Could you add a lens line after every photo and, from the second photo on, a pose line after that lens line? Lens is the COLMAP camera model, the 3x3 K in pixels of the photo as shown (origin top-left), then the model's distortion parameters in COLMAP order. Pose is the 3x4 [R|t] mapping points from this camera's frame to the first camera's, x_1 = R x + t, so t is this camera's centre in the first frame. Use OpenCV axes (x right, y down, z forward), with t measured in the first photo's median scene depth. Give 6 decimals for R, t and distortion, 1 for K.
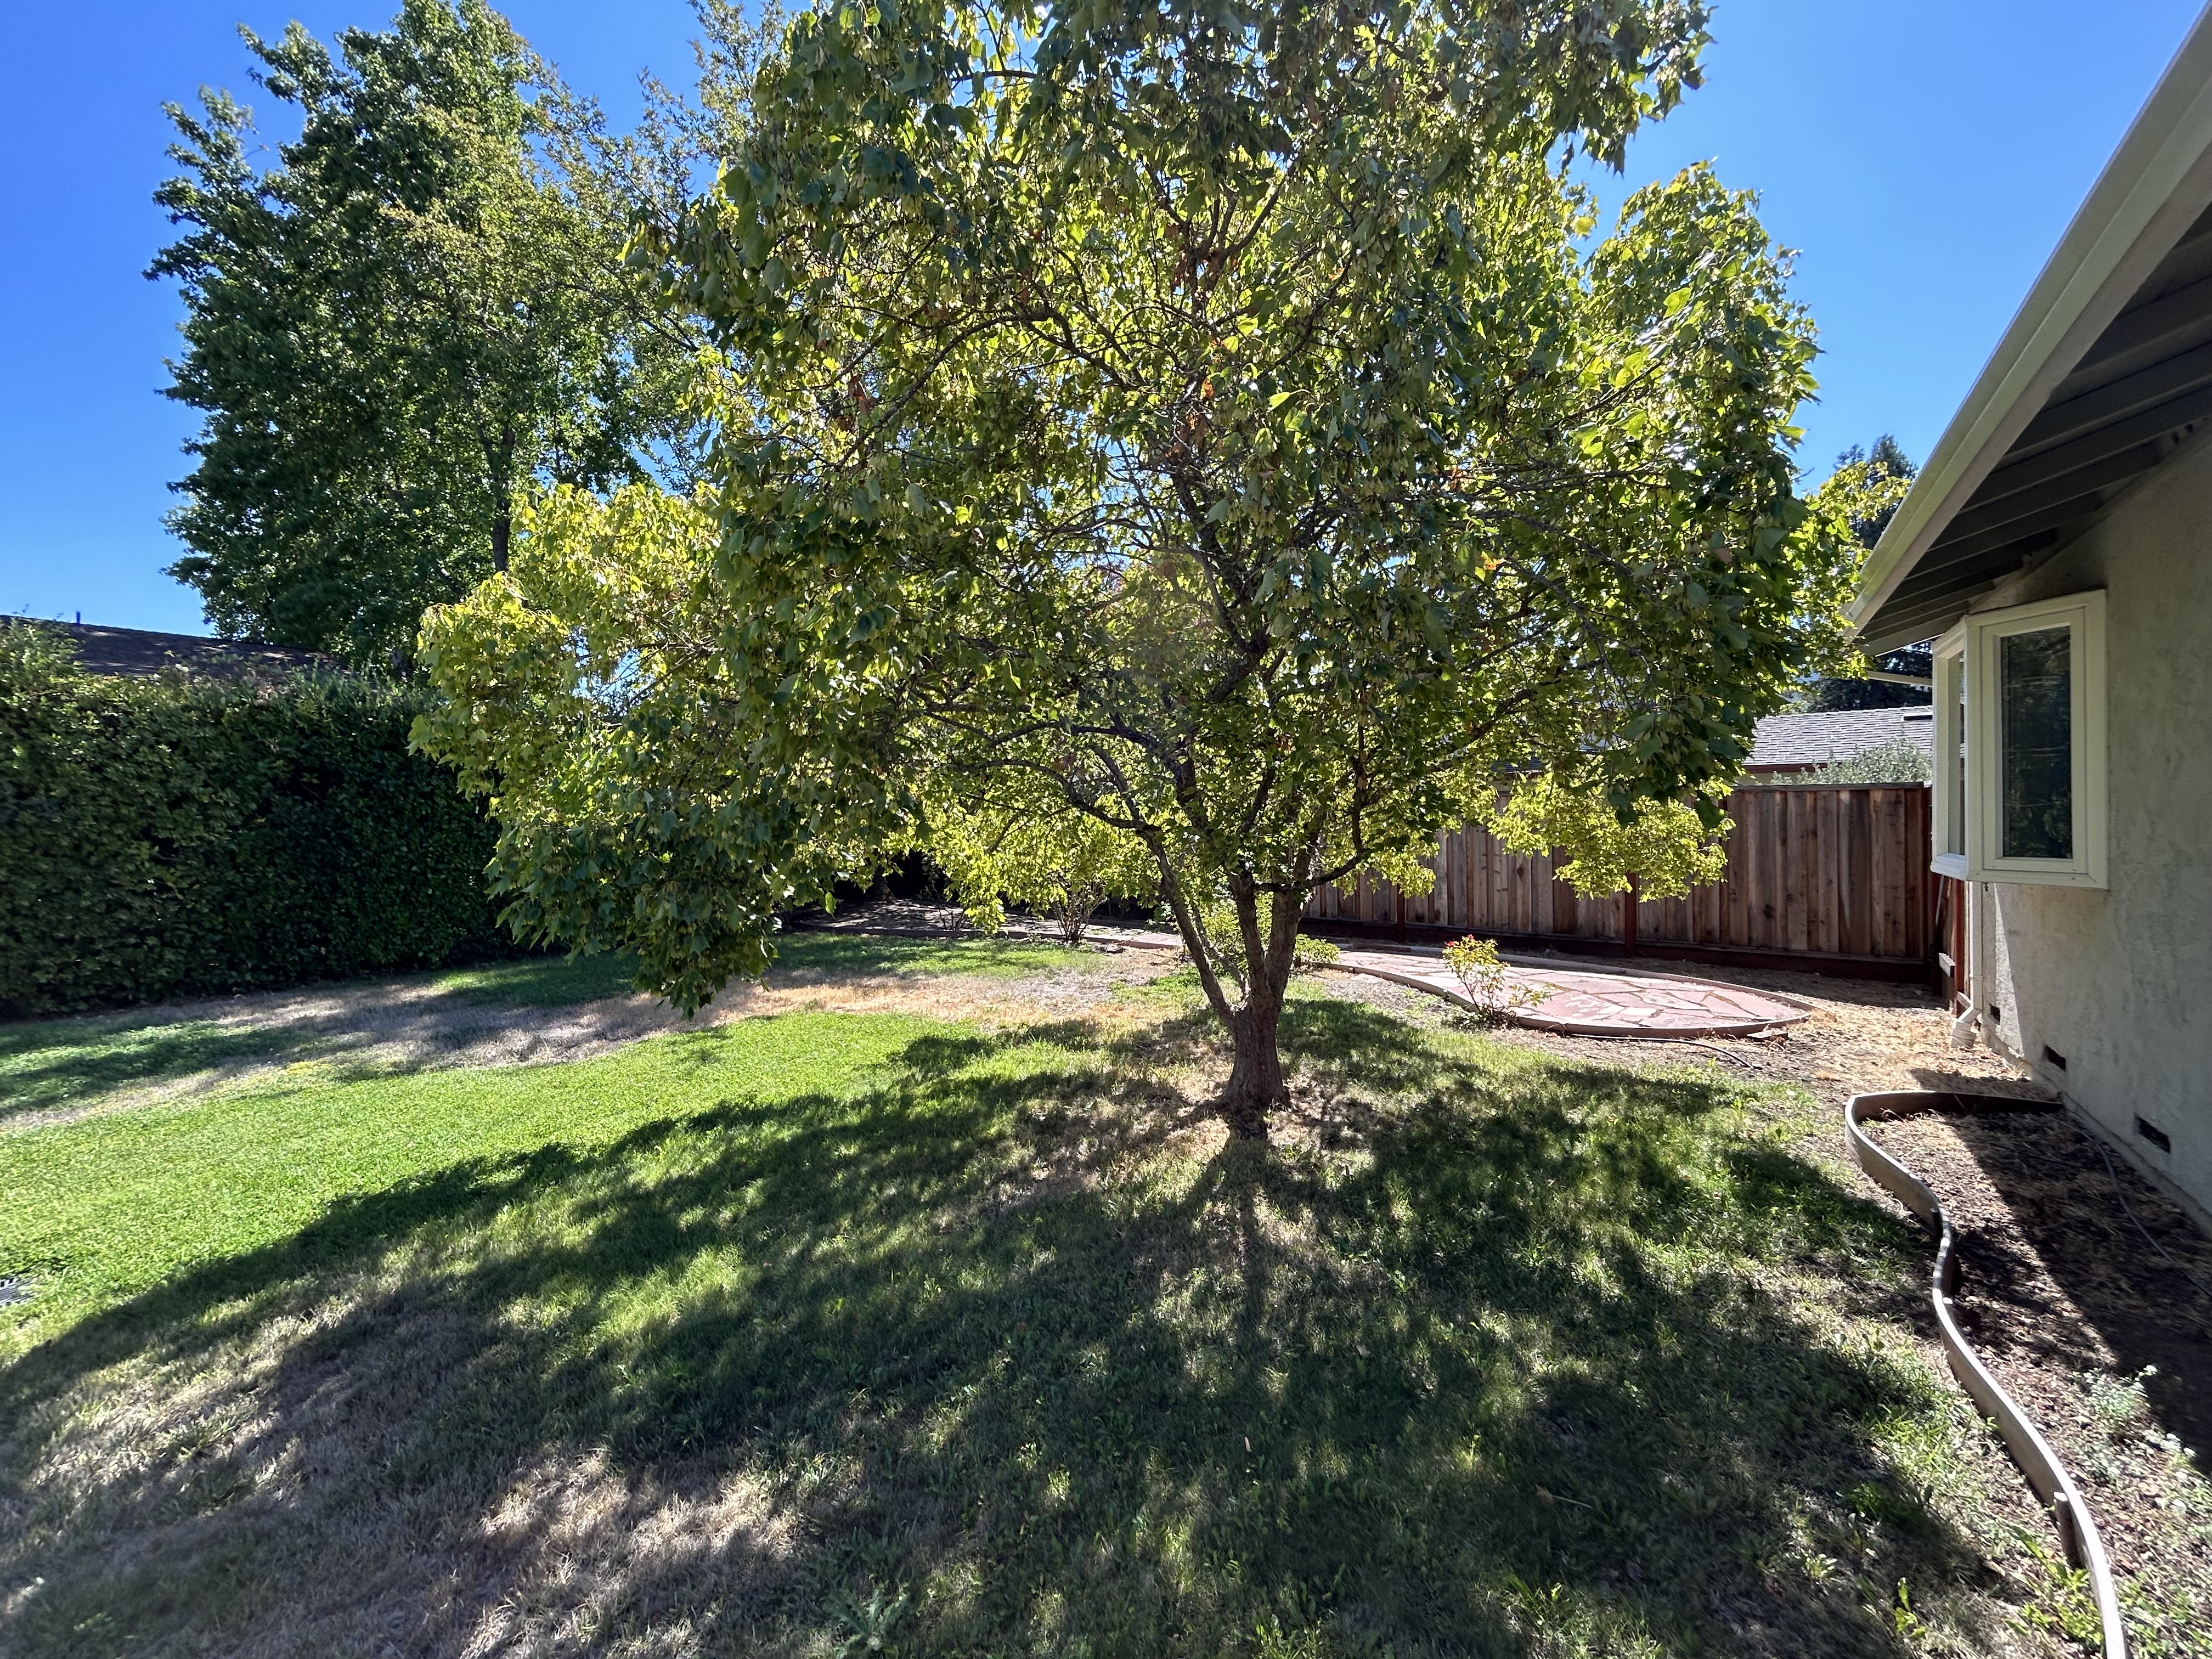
lens RADIAL K [[904.3, 0, 1104.6], [0, 904.3, 818.6], [0, 0, 1]] dist [0.000848, -0.000538]
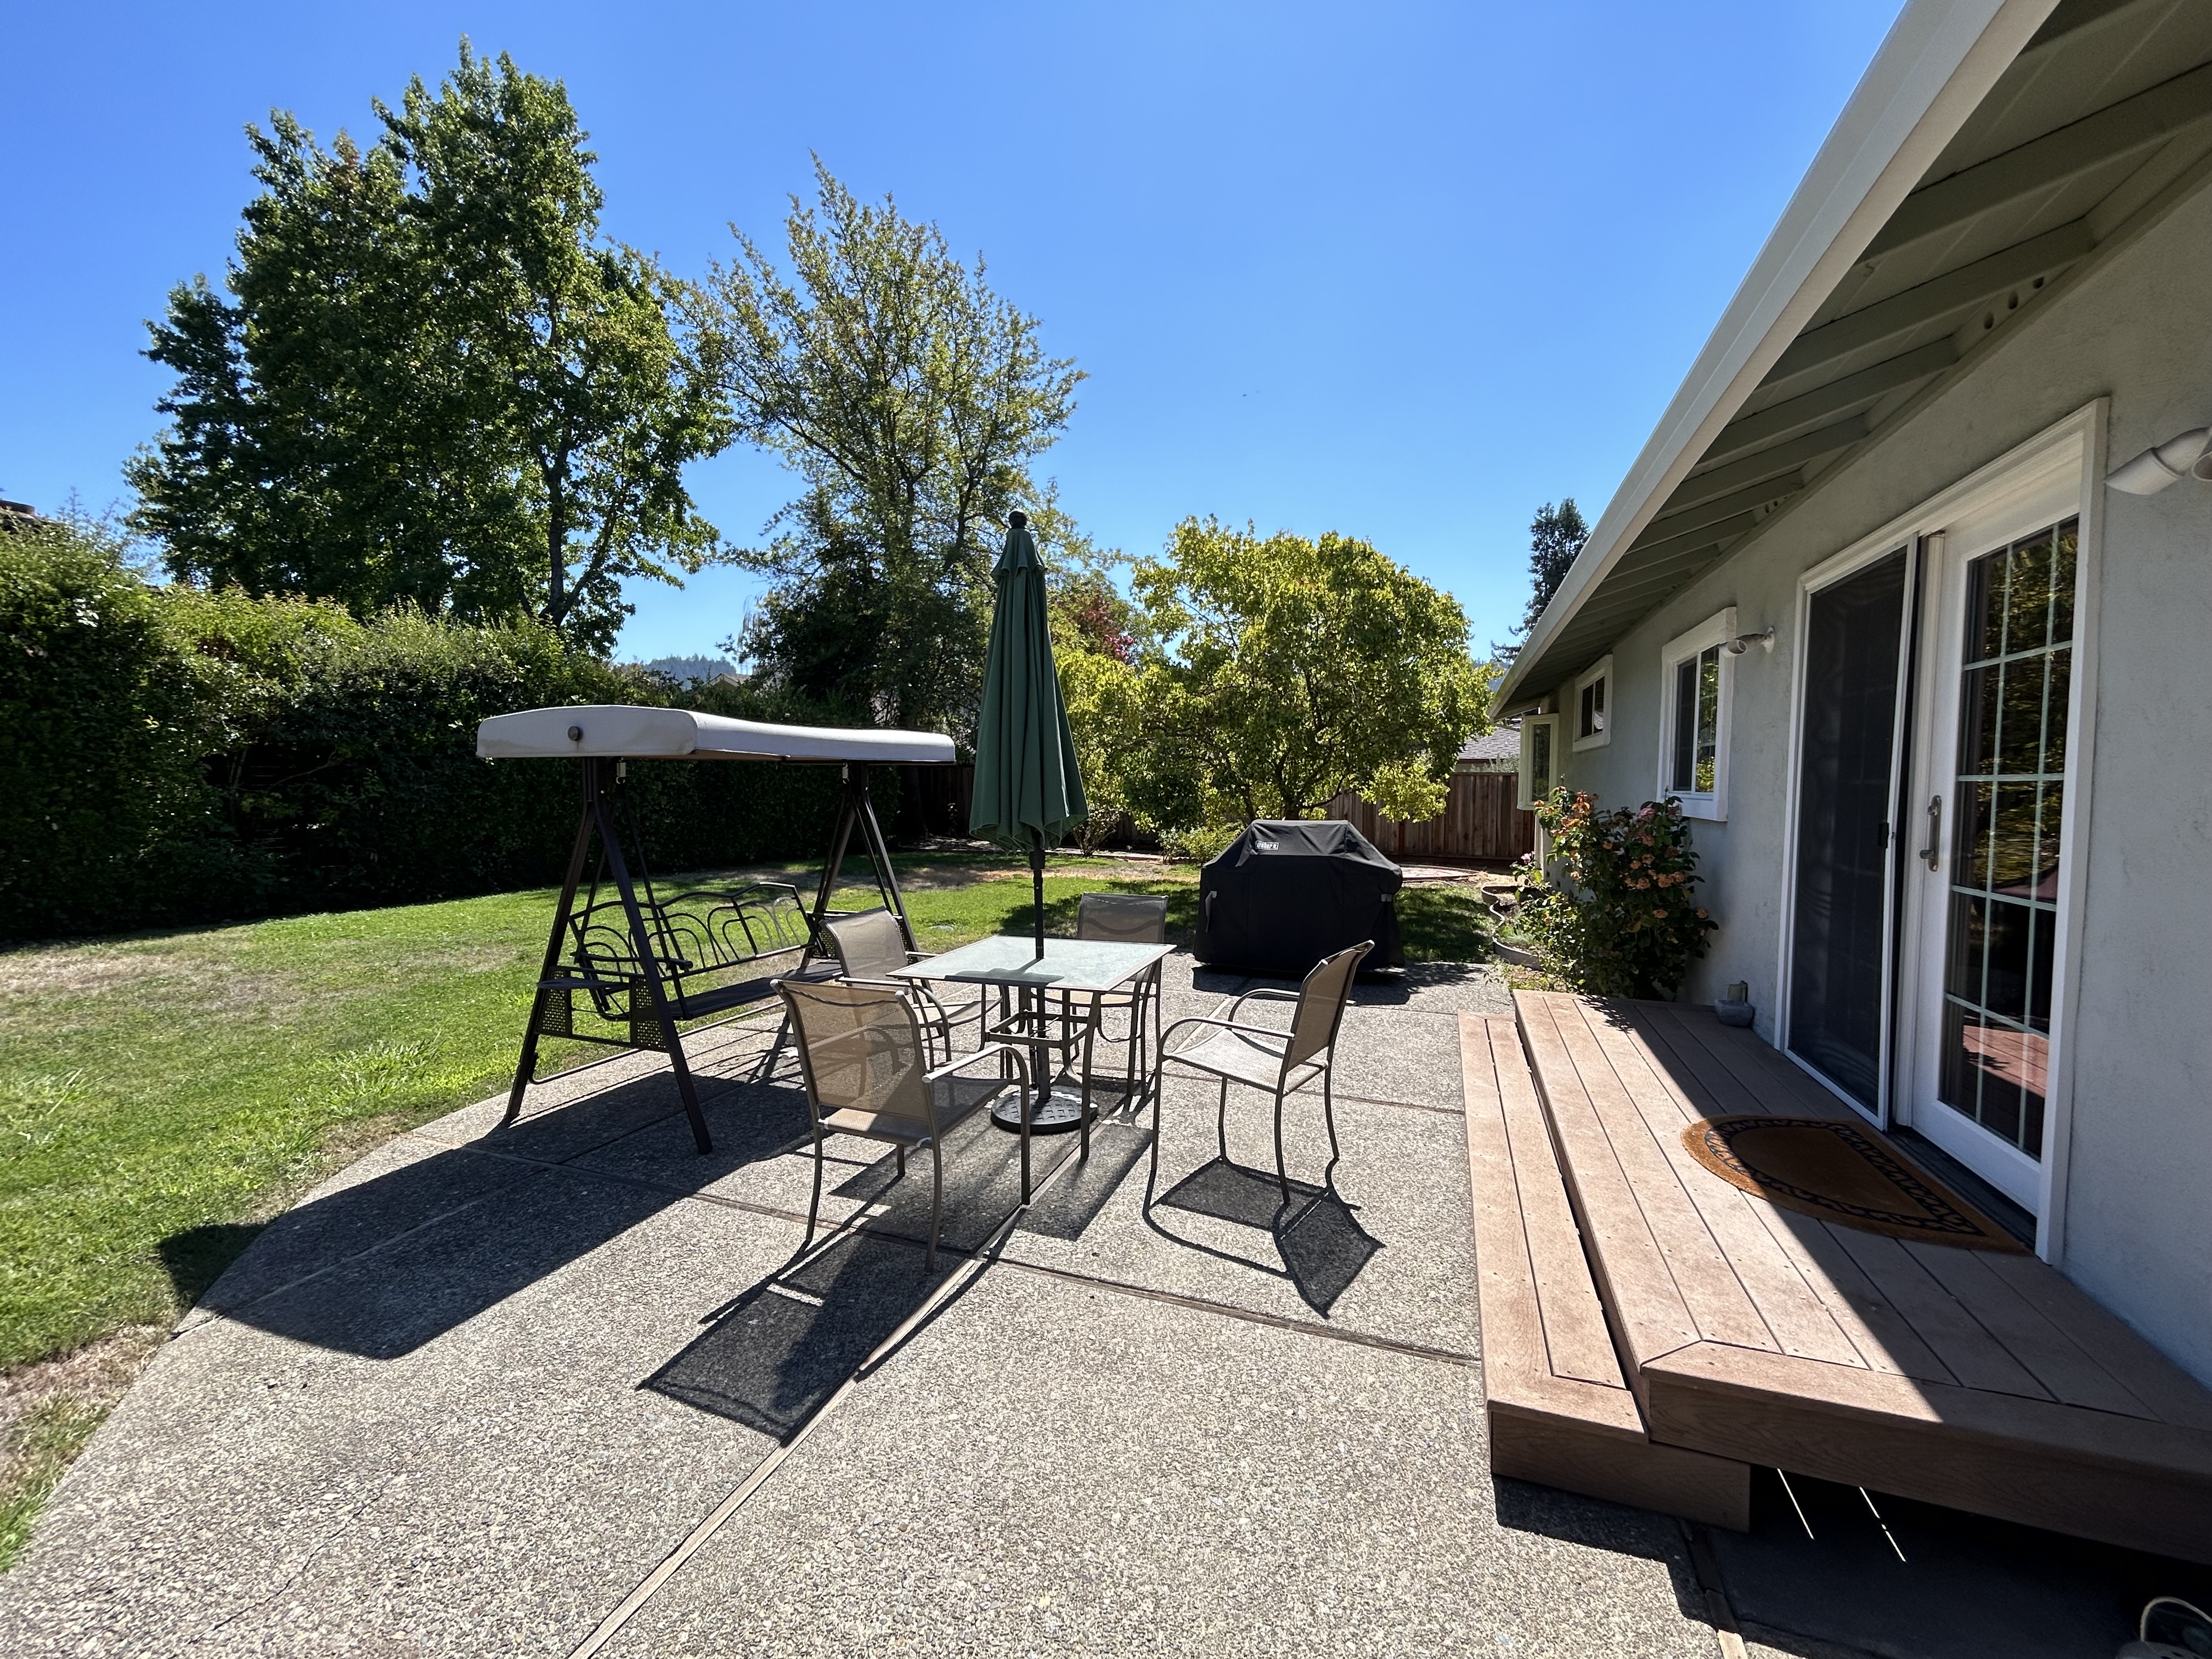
lens RADIAL K [[904.3, 0, 1109.3], [0, 904.3, 828.7], [0, 0, 1]] dist [0.000848, -0.000538]
pose [[0.971678, 0.008533, 0.236154, -0.257223], [-0.020528, 0.998618, 0.048382, 0.003849], [-0.235415, -0.051860, 0.970510, -0.385484]]
